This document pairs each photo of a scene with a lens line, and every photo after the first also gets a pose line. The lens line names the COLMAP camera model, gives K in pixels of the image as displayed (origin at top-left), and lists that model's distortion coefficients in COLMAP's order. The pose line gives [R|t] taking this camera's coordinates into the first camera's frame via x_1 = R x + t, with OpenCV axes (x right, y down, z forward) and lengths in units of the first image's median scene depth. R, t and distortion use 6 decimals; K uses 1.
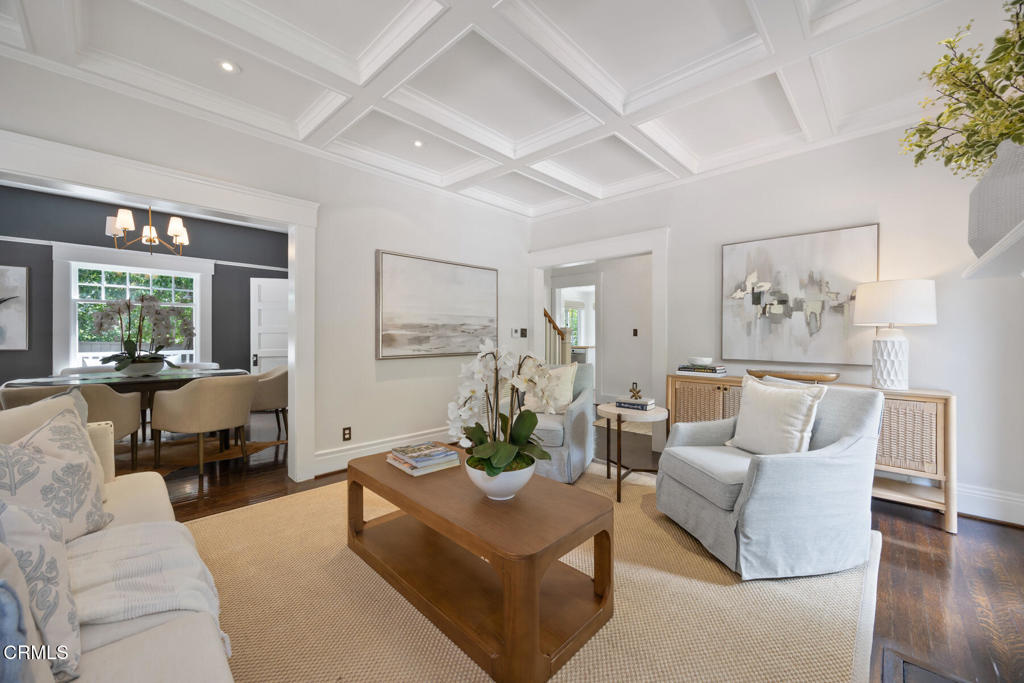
lens RADIAL K [[398.7, 0, 511.8], [0, 398.7, 336.8], [0, 0, 1]] dist [0.000822, -0.000021]
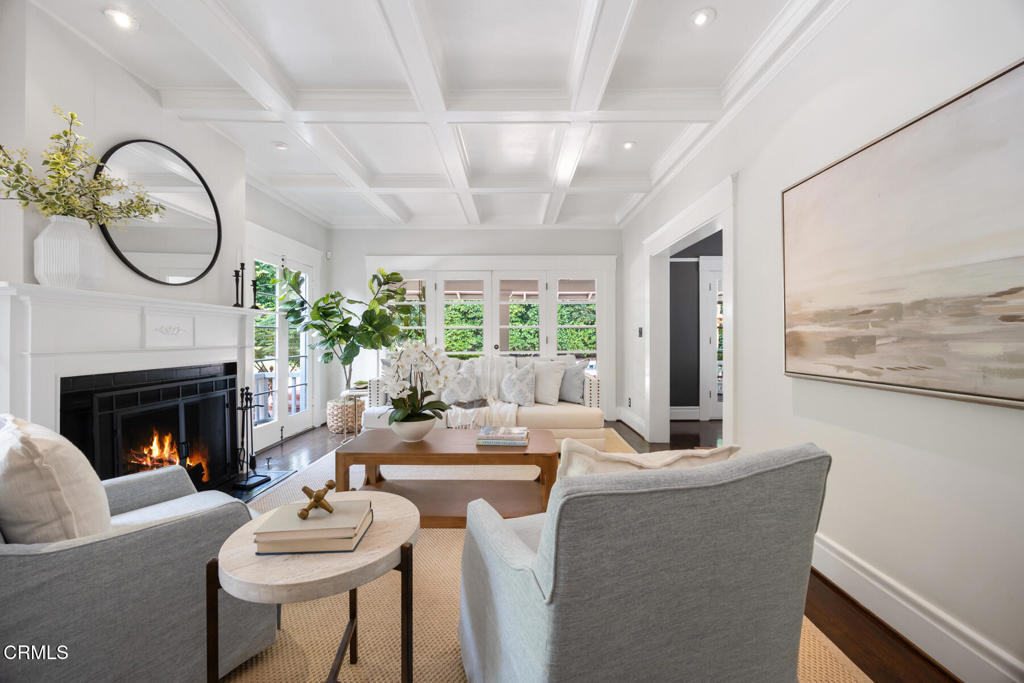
lens RADIAL K [[398.7, 0, 513.4], [0, 398.7, 339.2], [0, 0, 1]] dist [0.000822, -0.000021]
pose [[-0.701773, 0.003423, -0.712392, 0.330791], [-0.000958, 0.999983, 0.005749, -0.000466], [0.712400, 0.004717, -0.701758, 1.037235]]
